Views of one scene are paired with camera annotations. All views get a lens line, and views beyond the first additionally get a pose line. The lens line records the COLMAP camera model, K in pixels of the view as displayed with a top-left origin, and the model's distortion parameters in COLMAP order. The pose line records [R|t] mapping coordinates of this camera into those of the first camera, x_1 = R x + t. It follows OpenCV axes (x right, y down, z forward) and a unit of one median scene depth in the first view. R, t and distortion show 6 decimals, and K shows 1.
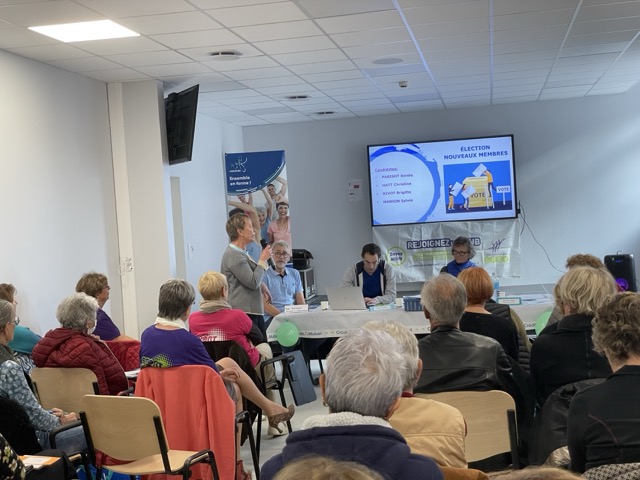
lens RADIAL K [[957.6, 0, 319.7], [0, 957.6, 239.9], [0, 0, 1]] dist [-0.057562, 0.000000]
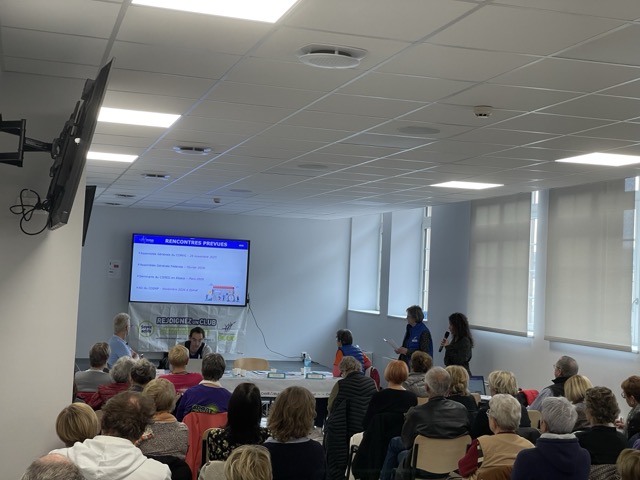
lens RADIAL K [[957.6, 0, 320.5], [0, 957.6, 239.7], [0, 0, 1]] dist [-0.057562, 0.000000]
pose [[0.896038, 0.119325, 0.427641, -0.249656], [-0.090388, 0.992062, -0.087426, -0.008582], [-0.434679, 0.039684, 0.899711, -0.167997]]
